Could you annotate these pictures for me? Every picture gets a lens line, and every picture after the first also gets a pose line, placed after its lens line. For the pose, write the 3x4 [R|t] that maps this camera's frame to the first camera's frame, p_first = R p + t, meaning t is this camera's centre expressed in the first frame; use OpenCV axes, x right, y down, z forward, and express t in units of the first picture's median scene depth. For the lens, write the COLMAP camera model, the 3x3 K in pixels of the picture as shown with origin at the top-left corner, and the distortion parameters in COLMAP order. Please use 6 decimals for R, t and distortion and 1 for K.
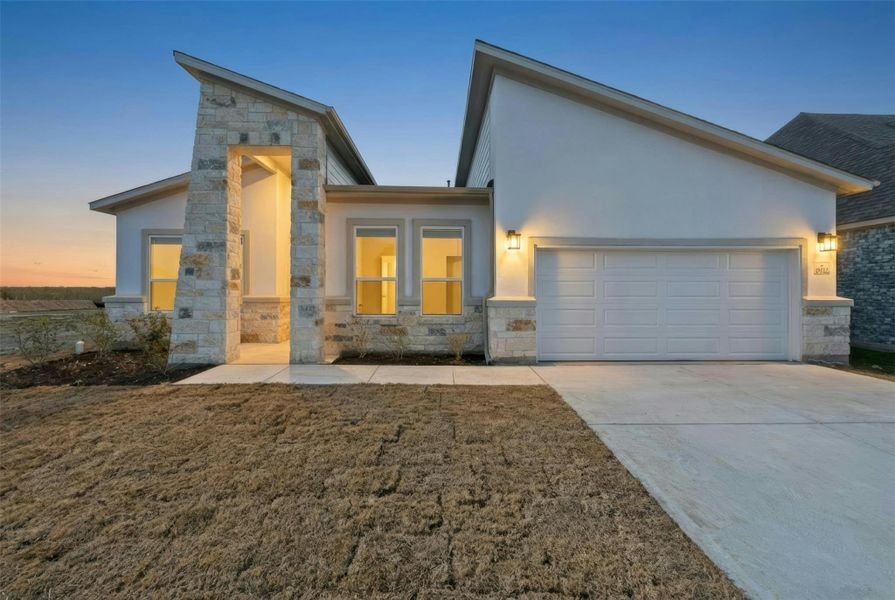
lens RADIAL K [[406.7, 0, 447.5], [0, 406.7, 300.0], [0, 0, 1]] dist [0.000146, -0.000268]
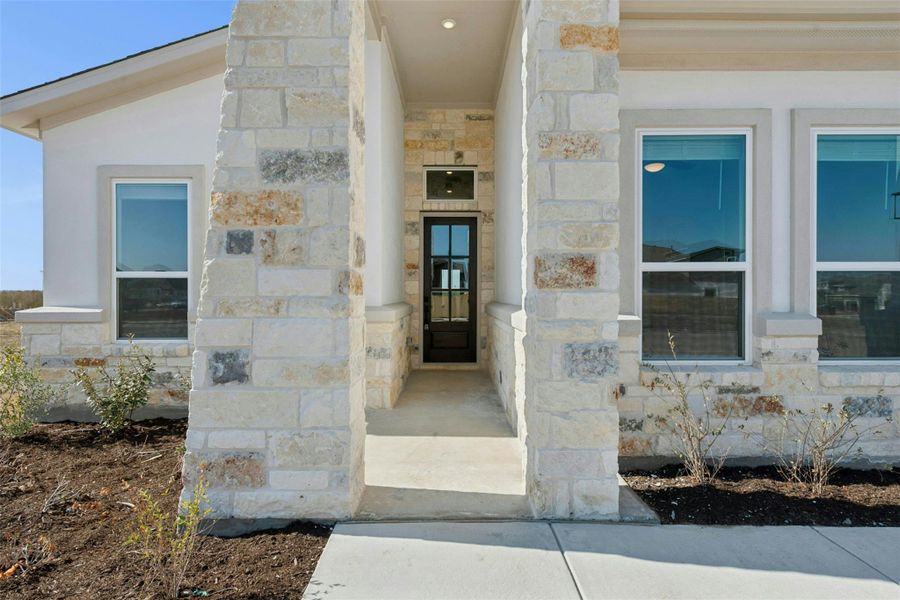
lens RADIAL K [[494.2, 0, 450.0], [0, 494.2, 300.0], [0, 0, 1]] dist [-0.000310, -0.000224]
pose [[0.999720, -0.003600, -0.023368, -0.452235], [0.003443, 0.999971, -0.006766, -0.019896], [0.023391, 0.006684, 0.999704, 0.599766]]
